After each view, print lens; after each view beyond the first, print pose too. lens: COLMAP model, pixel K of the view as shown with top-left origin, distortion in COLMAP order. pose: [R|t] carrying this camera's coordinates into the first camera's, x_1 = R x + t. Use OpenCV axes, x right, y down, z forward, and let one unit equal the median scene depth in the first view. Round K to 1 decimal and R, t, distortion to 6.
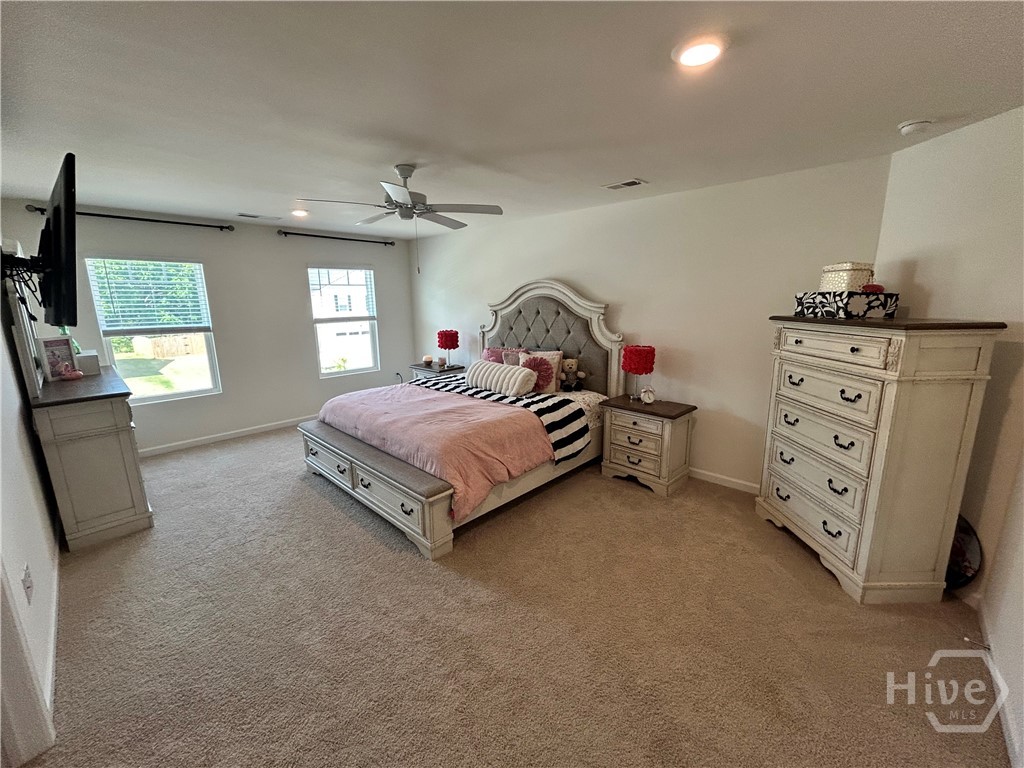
lens RADIAL K [[413.7, 0, 514.5], [0, 413.7, 380.9], [0, 0, 1]] dist [-0.000504, -0.000113]
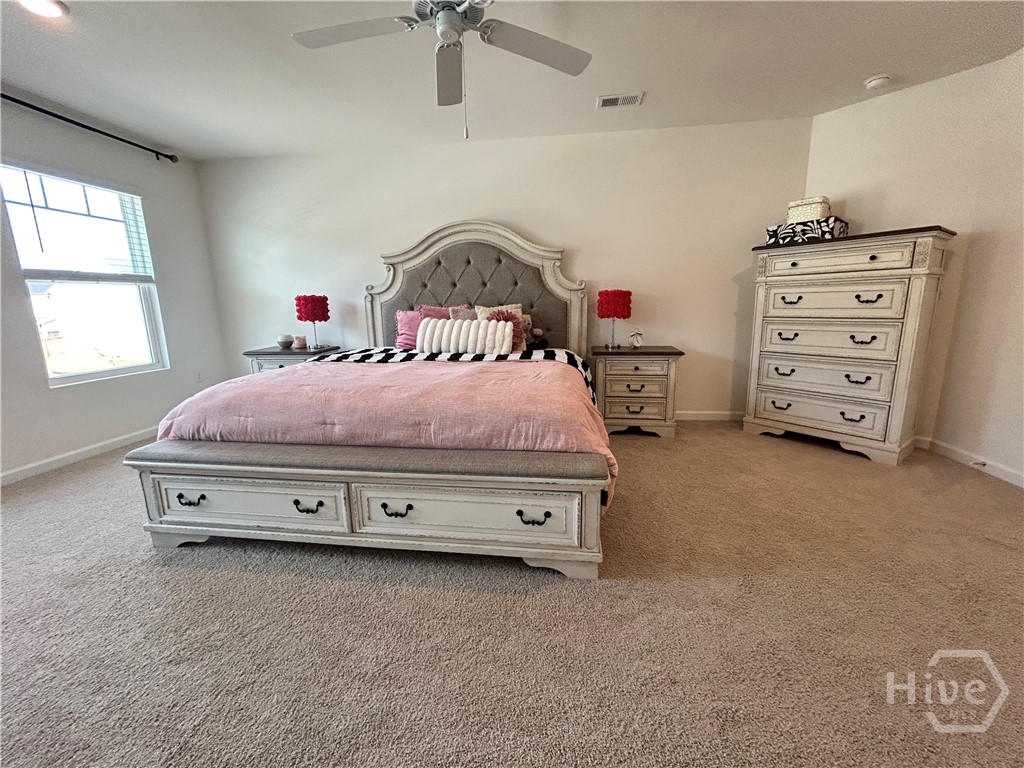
lens RADIAL K [[411.8, 0, 509.7], [0, 411.8, 382.7], [0, 0, 1]] dist [-0.001732, -0.000281]
pose [[0.811074, -0.116264, 0.573273, -0.481600], [0.126239, 0.991744, 0.022529, 0.078785], [-0.571159, 0.054097, 0.819055, 0.411930]]
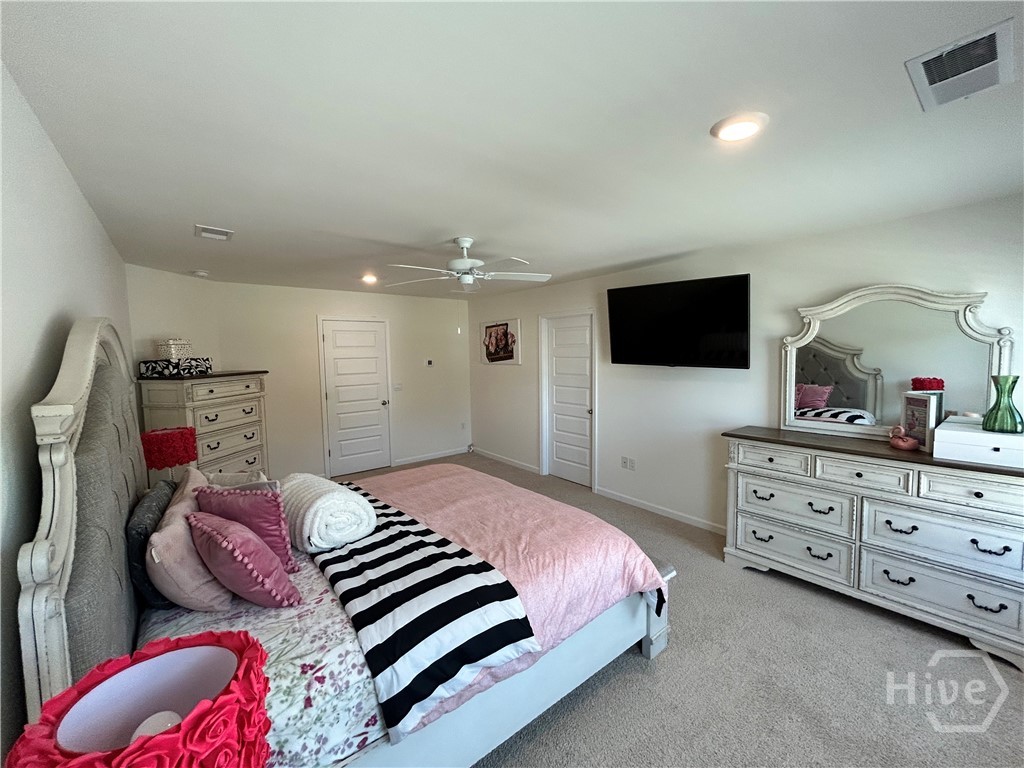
lens RADIAL K [[411.8, 0, 509.7], [0, 411.8, 382.7], [0, 0, 1]] dist [-0.001732, -0.000281]
pose [[-0.988374, 0.014848, 0.151319, -0.443312], [0.055418, 0.961938, 0.267590, -0.347148], [-0.141586, 0.272865, -0.951577, 1.701677]]
